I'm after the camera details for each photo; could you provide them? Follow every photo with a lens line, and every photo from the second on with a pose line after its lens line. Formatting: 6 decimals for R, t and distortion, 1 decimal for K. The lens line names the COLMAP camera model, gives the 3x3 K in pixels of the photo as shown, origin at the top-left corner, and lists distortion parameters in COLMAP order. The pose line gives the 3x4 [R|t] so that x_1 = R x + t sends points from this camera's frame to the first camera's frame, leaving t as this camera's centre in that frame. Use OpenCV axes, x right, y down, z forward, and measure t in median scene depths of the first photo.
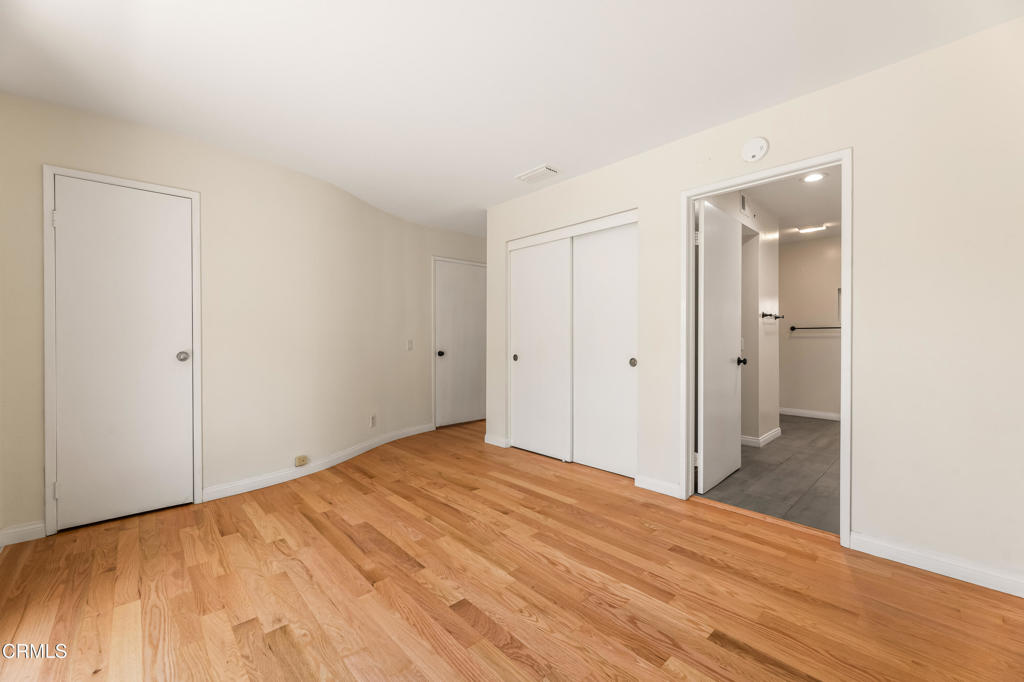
lens RADIAL K [[391.7, 0, 506.1], [0, 391.7, 341.2], [0, 0, 1]] dist [0.000105, 0.000067]
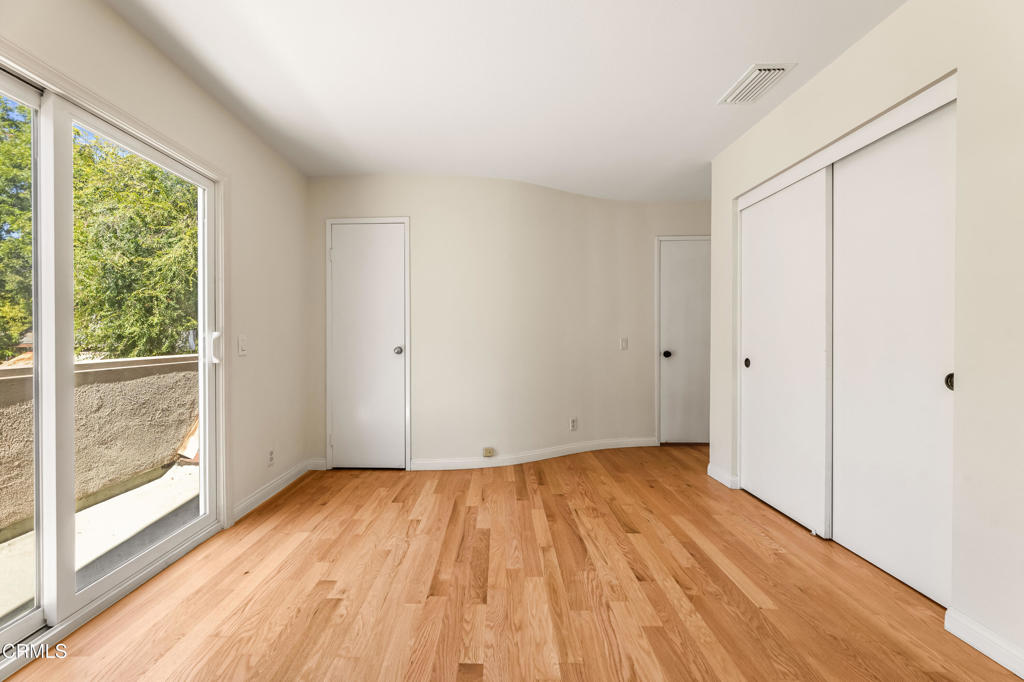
lens RADIAL K [[407.9, 0, 502.1], [0, 407.9, 340.2], [0, 0, 1]] dist [-0.001330, 0.000310]
pose [[0.734289, 0.003905, -0.678826, 0.304172], [-0.002420, 0.999992, 0.003135, 0.001088], [0.678833, -0.000659, 0.734293, 0.270342]]
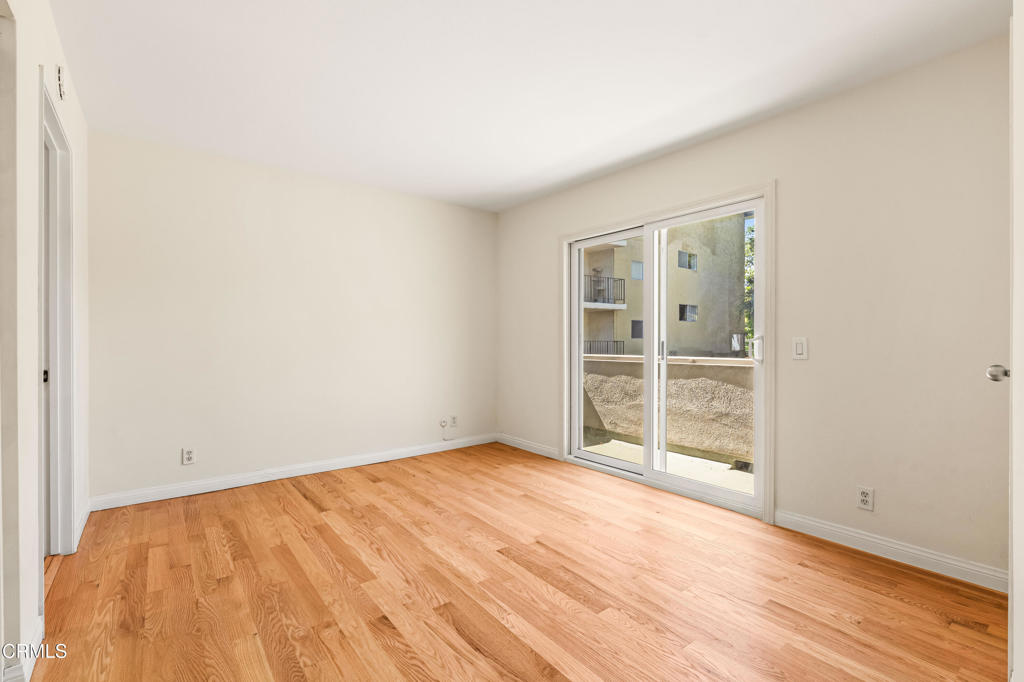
lens RADIAL K [[466.2, 0, 504.3], [0, 466.2, 340.0], [0, 0, 1]] dist [0.000834, -0.000256]
pose [[-0.995140, 0.002985, 0.098428, -0.258343], [0.003575, 0.999977, 0.005817, -0.009114], [-0.098409, 0.006141, -0.995127, 1.650815]]
